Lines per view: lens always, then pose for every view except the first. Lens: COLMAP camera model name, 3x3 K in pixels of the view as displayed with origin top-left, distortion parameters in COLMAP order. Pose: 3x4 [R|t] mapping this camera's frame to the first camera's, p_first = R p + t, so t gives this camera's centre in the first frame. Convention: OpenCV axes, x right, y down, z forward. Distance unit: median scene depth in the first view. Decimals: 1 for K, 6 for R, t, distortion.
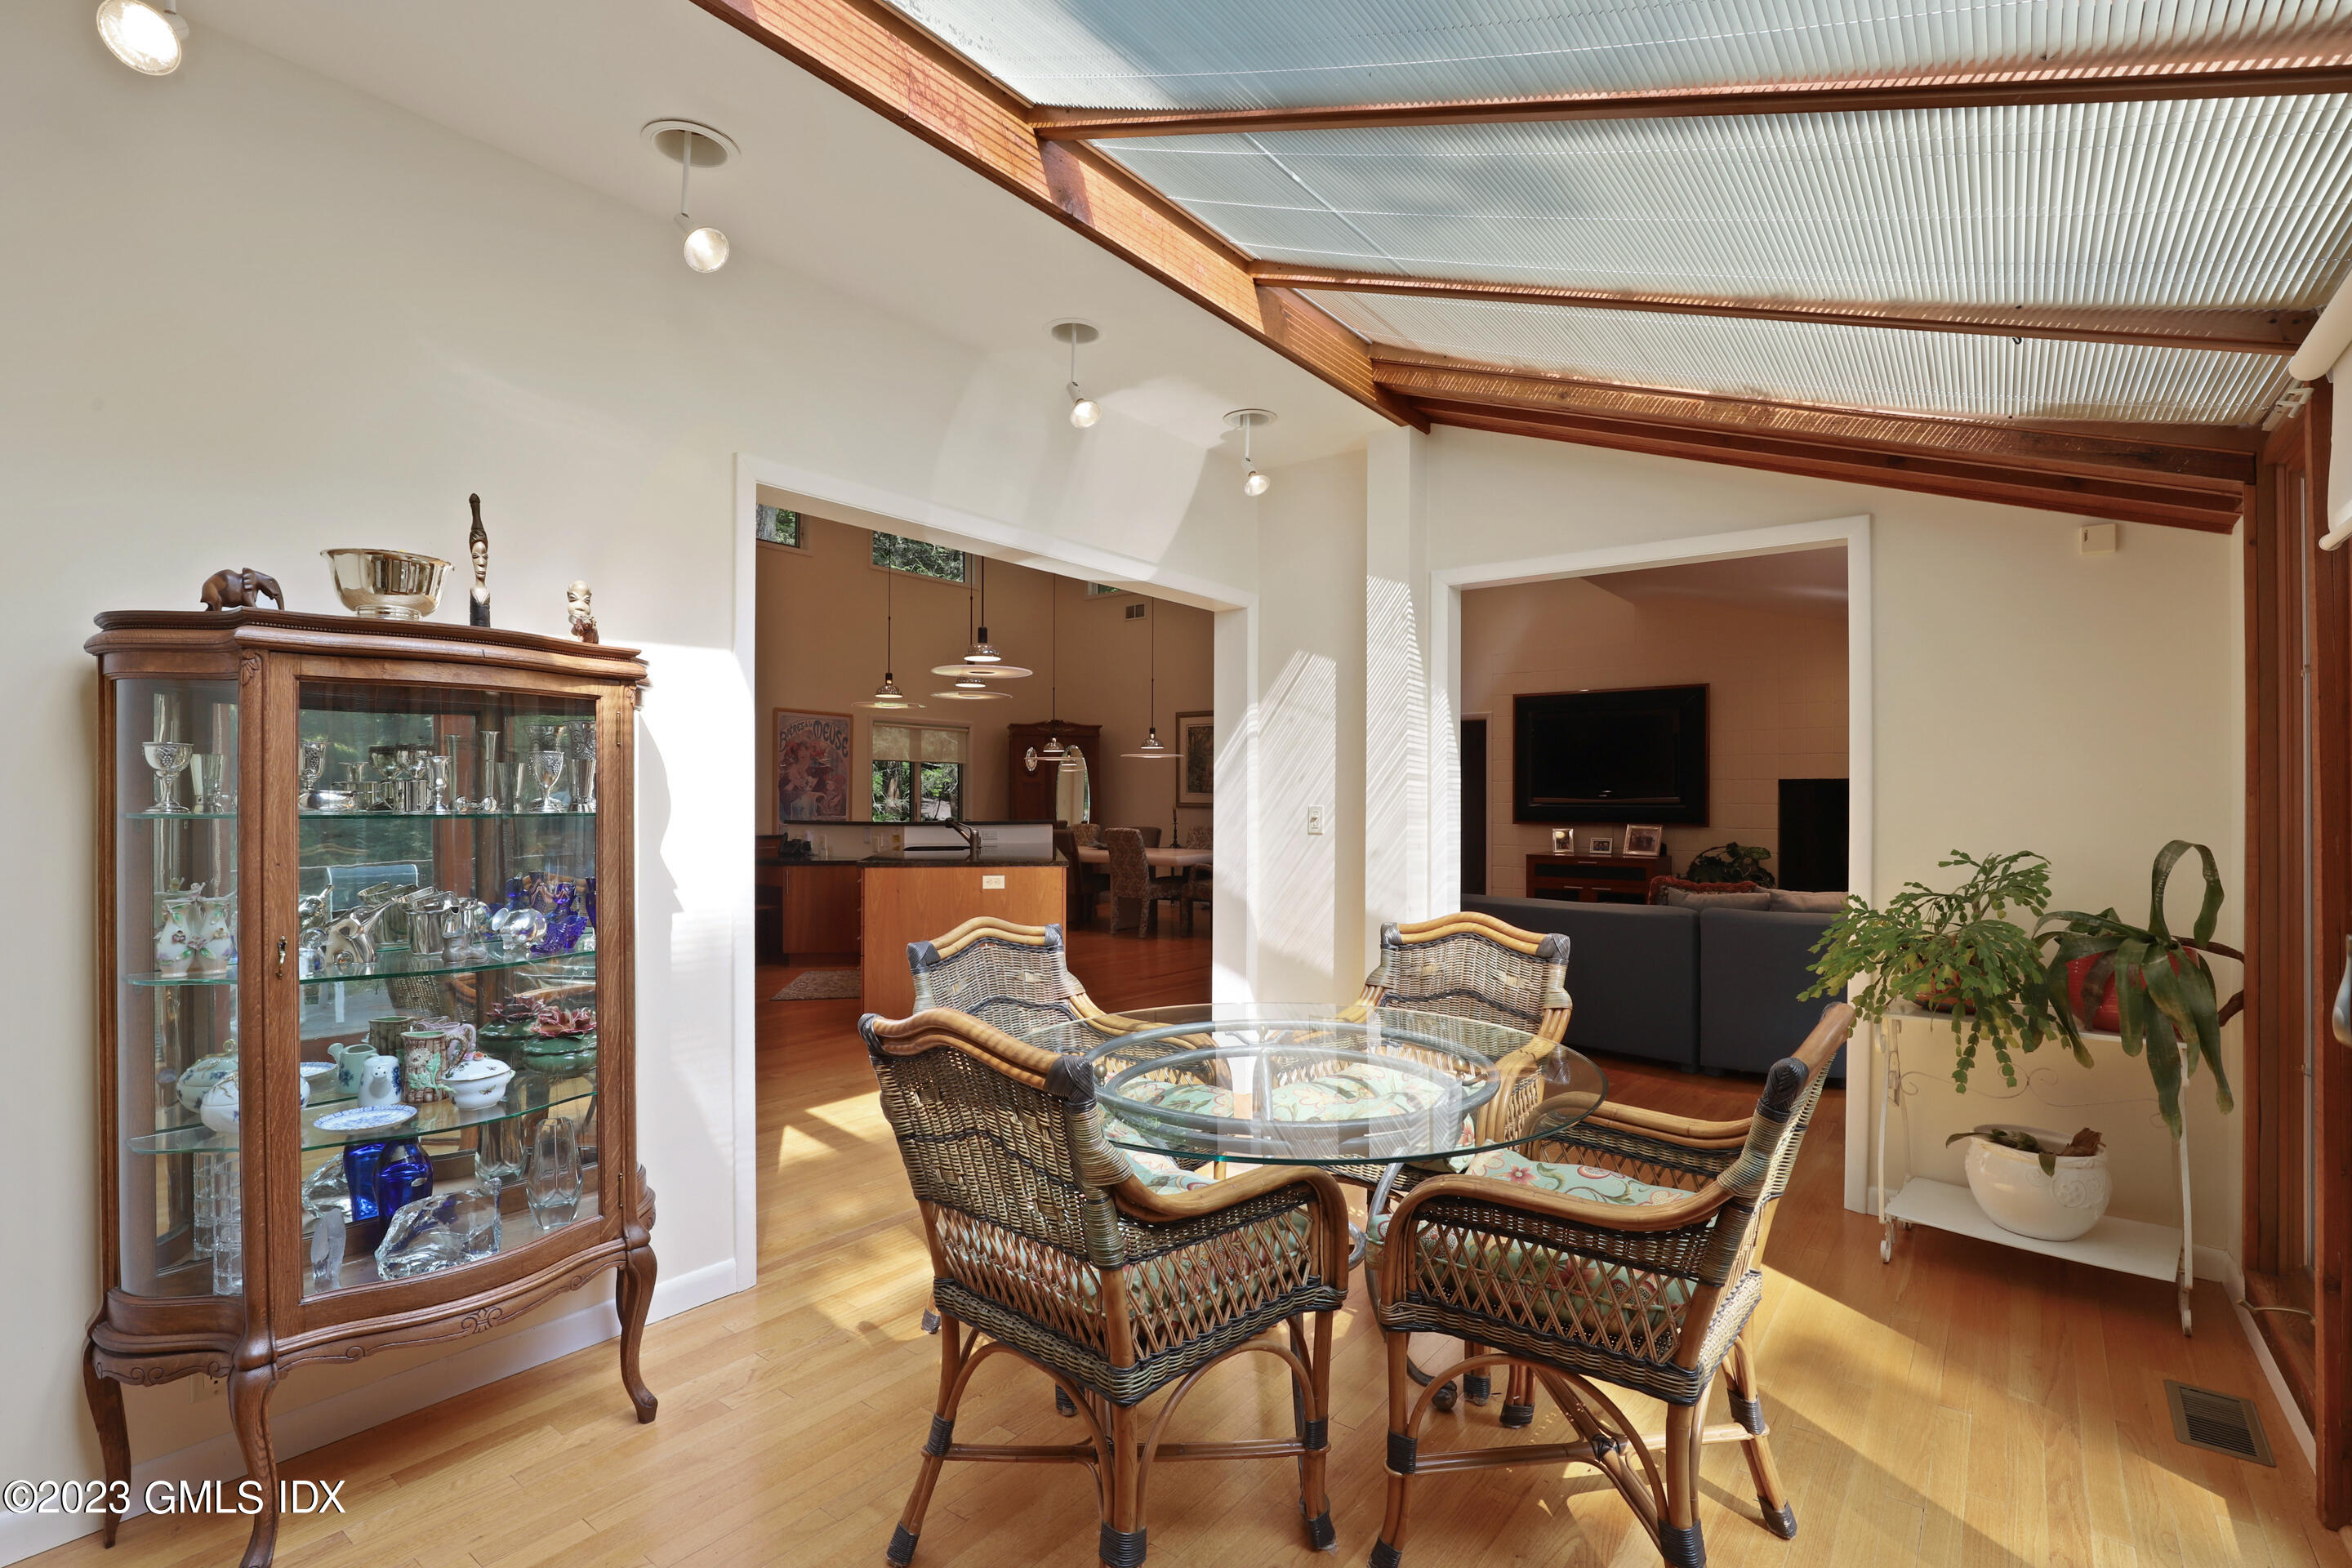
lens RADIAL K [[1094.5, 0, 1178.9], [0, 1094.5, 791.8], [0, 0, 1]] dist [-0.014457, 0.000565]
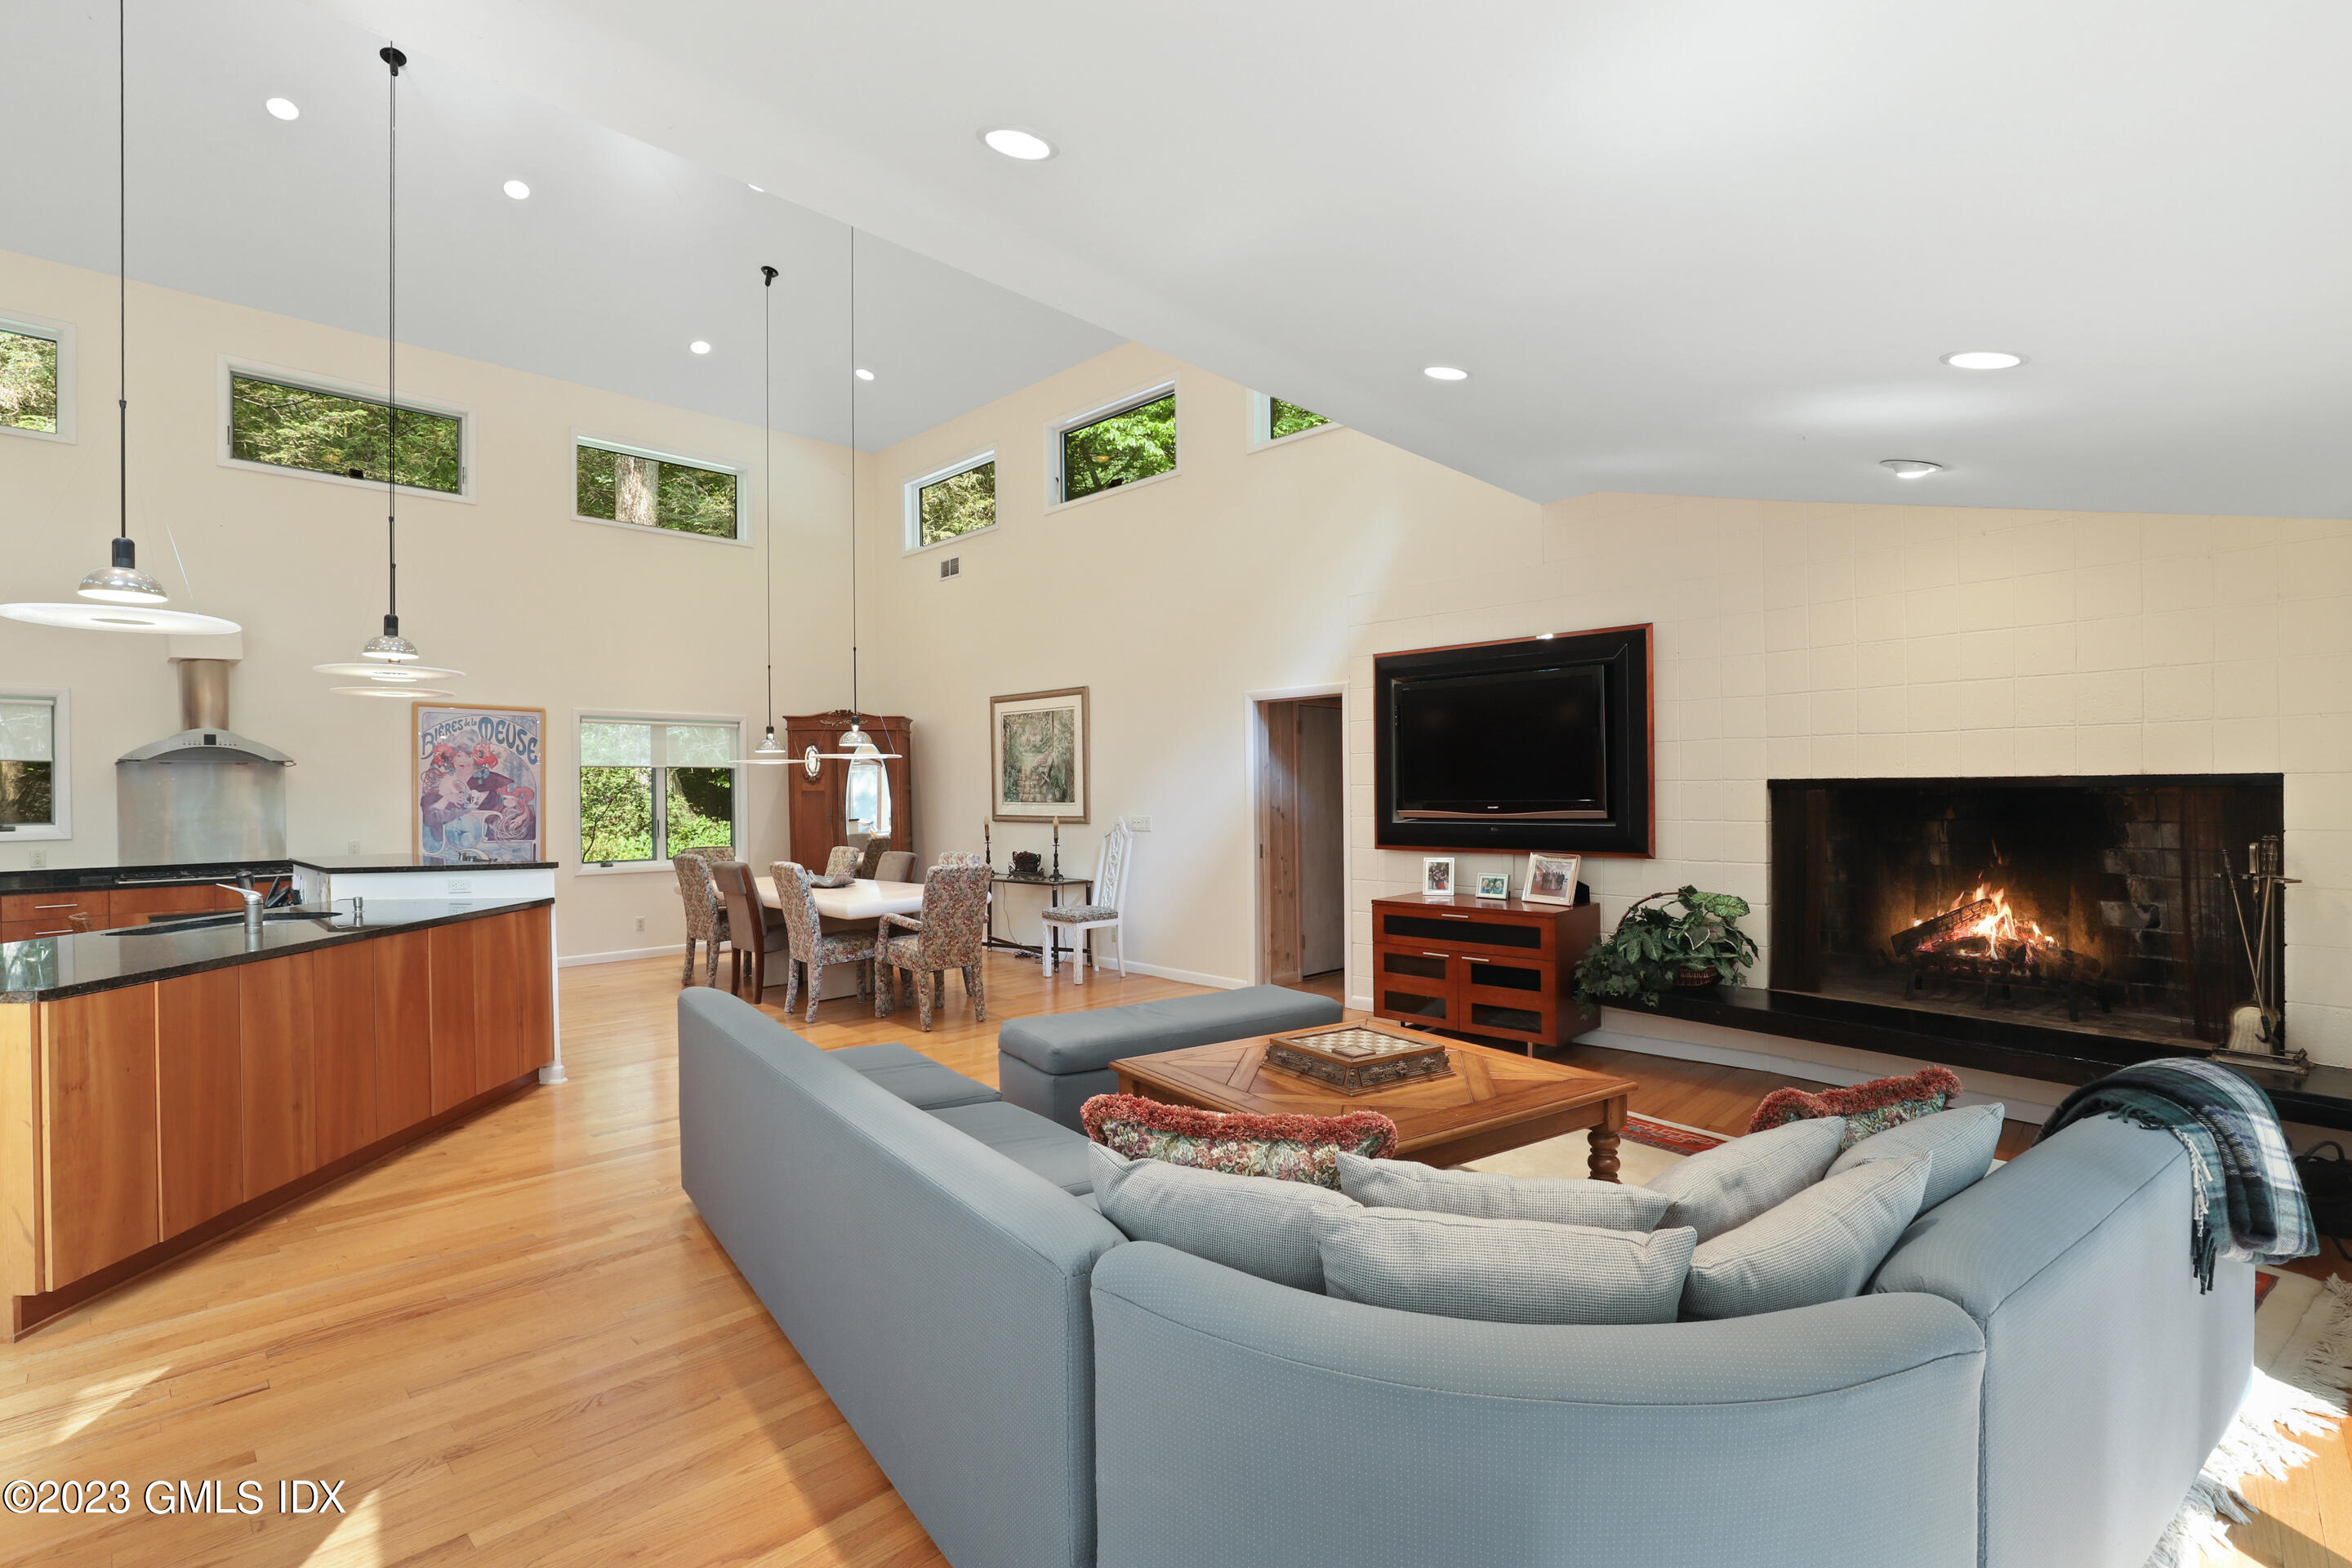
lens RADIAL K [[1094.5, 0, 1163.2], [0, 1094.5, 792.6], [0, 0, 1]] dist [-0.014457, 0.000565]
pose [[0.991800, -0.013434, -0.127088, 0.244710], [0.014548, 0.999863, 0.007840, -0.011261], [0.126965, -0.009625, 0.991860, 0.300924]]
